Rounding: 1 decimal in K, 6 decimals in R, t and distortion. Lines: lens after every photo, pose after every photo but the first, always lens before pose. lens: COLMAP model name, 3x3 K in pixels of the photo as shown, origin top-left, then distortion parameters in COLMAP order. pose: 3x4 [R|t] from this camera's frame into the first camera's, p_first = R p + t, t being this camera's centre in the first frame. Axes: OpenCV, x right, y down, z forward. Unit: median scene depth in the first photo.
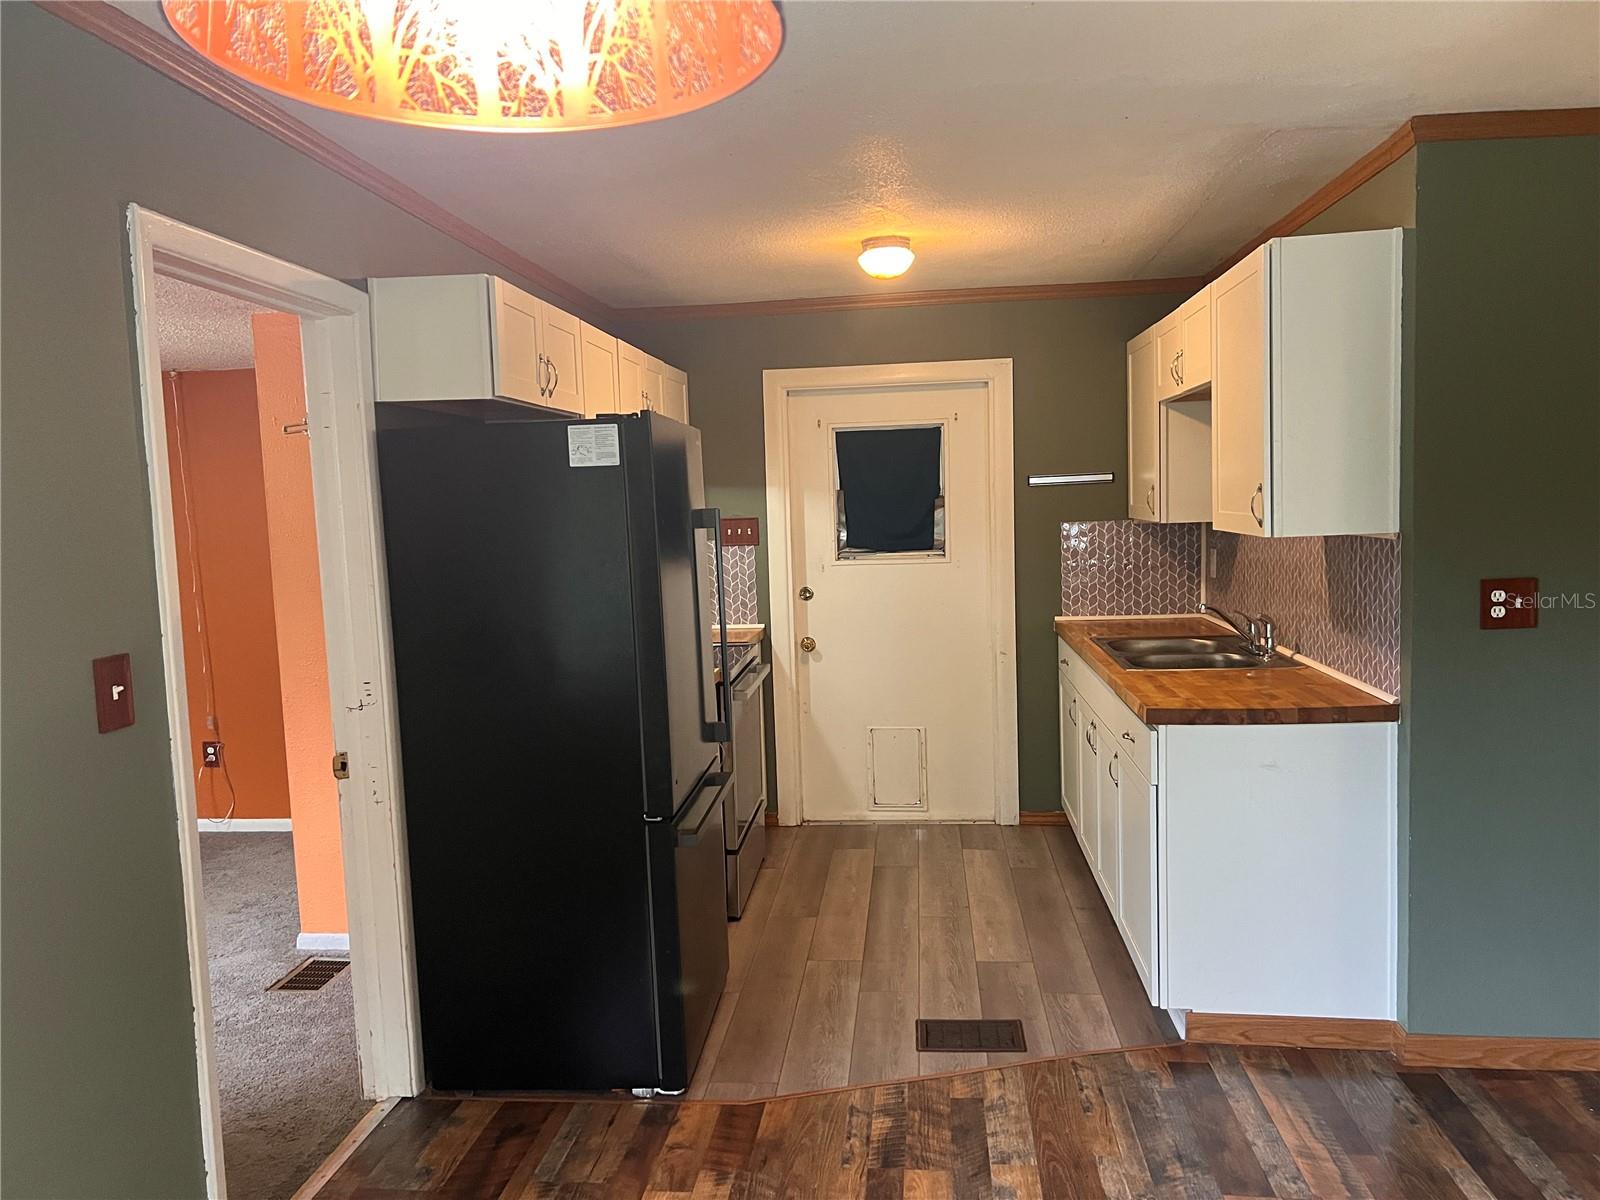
lens RADIAL K [[1200.1, 0, 790.7], [0, 1200.1, 602.5], [0, 0, 1]] dist [0.094566, -0.180586]
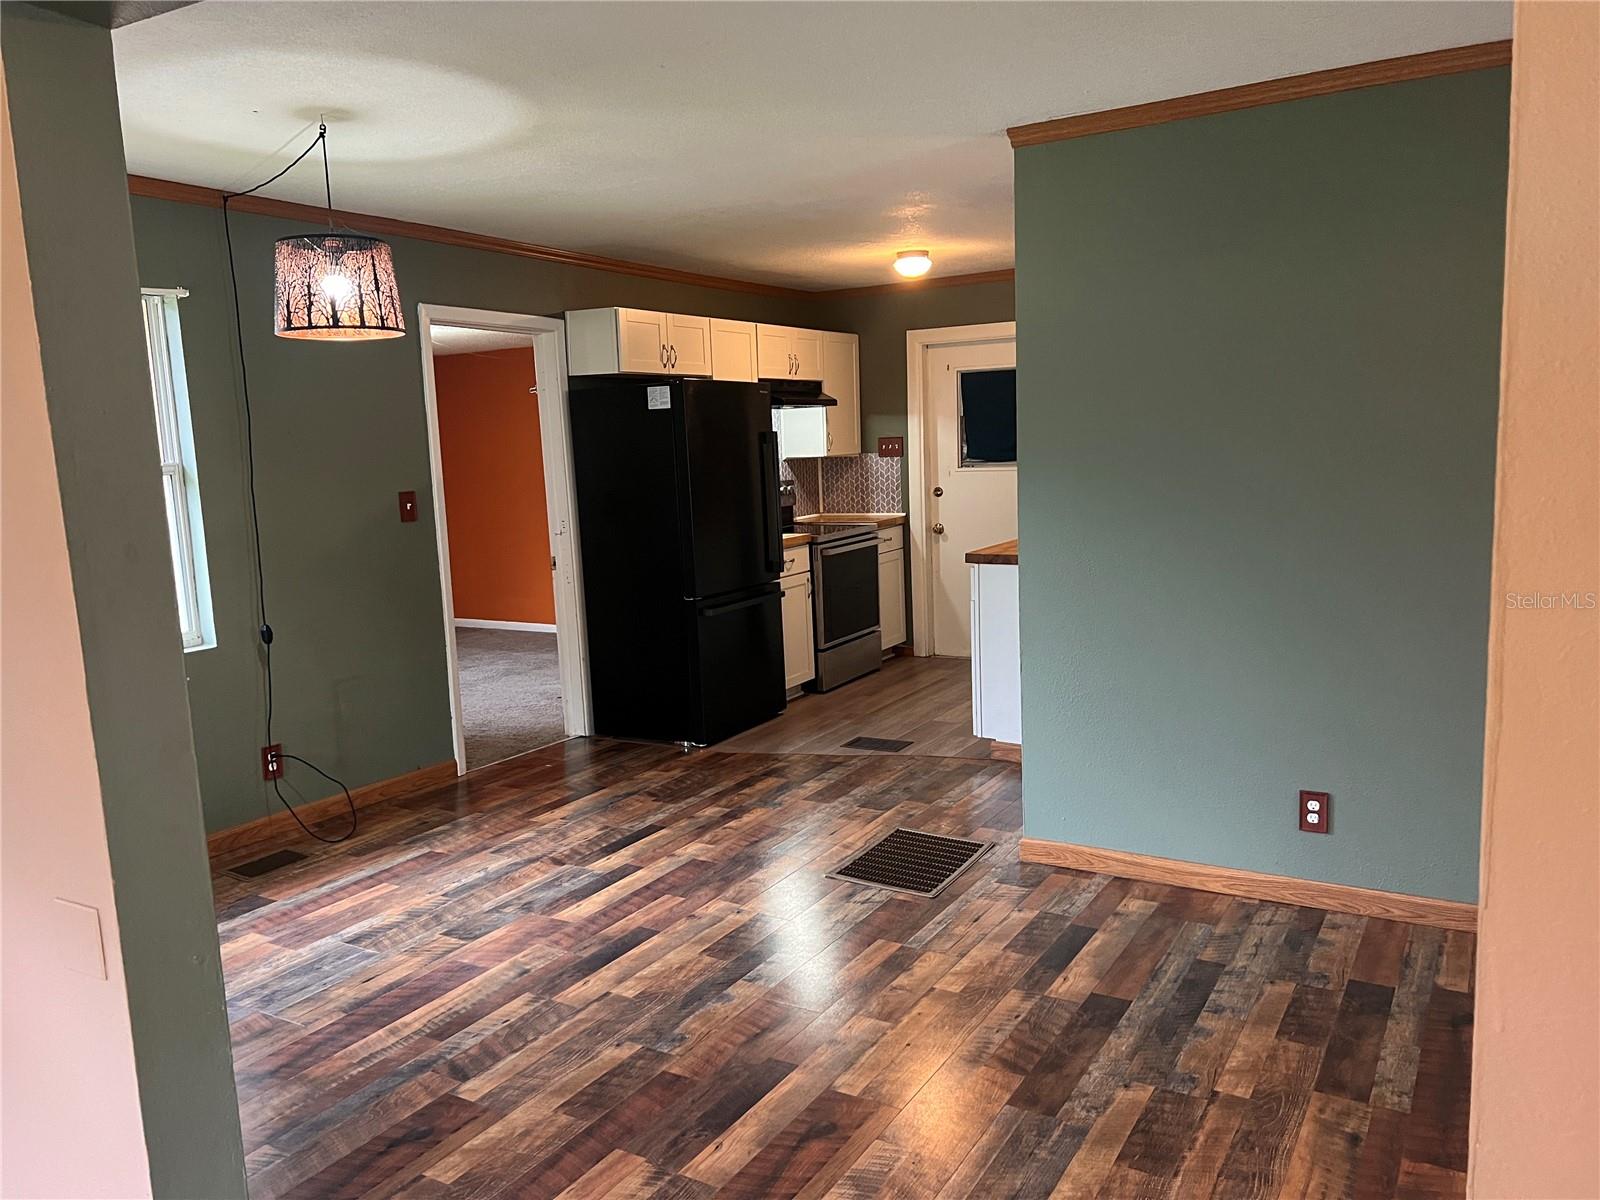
lens RADIAL K [[1200.1, 0, 790.7], [0, 1200.1, 602.5], [0, 0, 1]] dist [0.094566, -0.180586]
pose [[0.910760, 0.056995, -0.408983, 0.741578], [-0.030050, 0.996951, 0.072016, 0.043080], [0.411841, -0.053299, 0.909696, -0.590493]]
